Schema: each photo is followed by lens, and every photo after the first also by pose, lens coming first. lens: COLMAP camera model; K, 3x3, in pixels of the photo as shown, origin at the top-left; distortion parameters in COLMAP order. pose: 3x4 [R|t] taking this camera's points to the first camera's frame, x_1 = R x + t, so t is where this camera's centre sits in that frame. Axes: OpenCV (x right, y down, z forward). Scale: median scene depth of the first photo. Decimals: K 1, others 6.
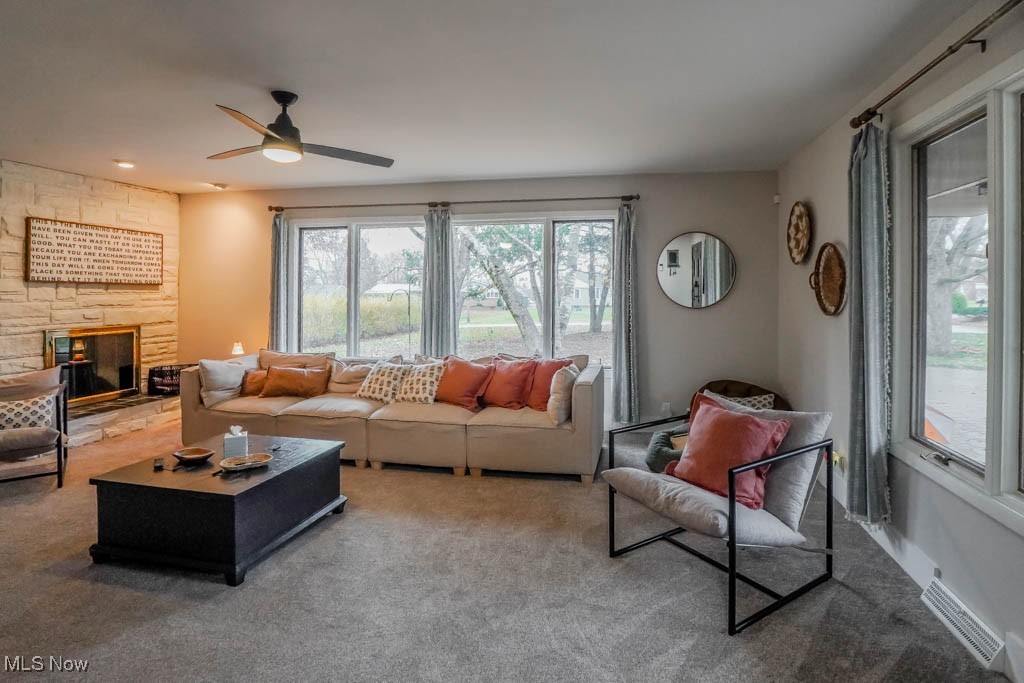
lens RADIAL K [[462.0, 0, 514.3], [0, 462.0, 291.1], [0, 0, 1]] dist [0.000165, -0.000210]
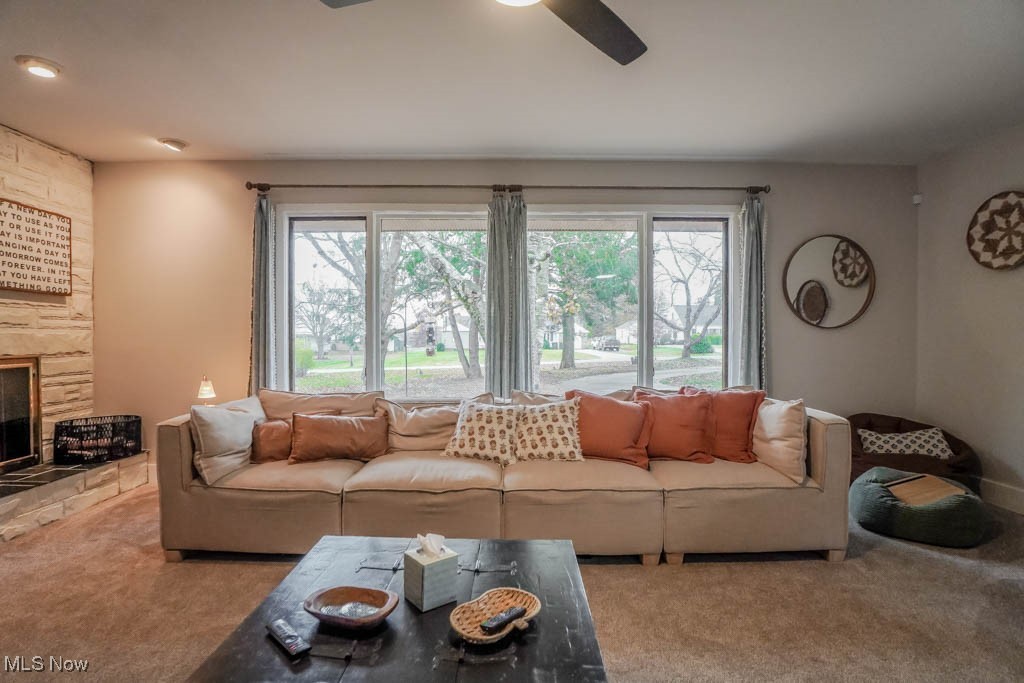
lens RADIAL K [[478.2, 0, 512.0], [0, 478.2, 341.5], [0, 0, 1]] dist [-0.018938, 0.001836]
pose [[0.982056, -0.003675, 0.188556, -0.298534], [-0.000383, 0.999769, 0.021481, 0.039699], [-0.188591, -0.021168, 0.981827, 0.246119]]
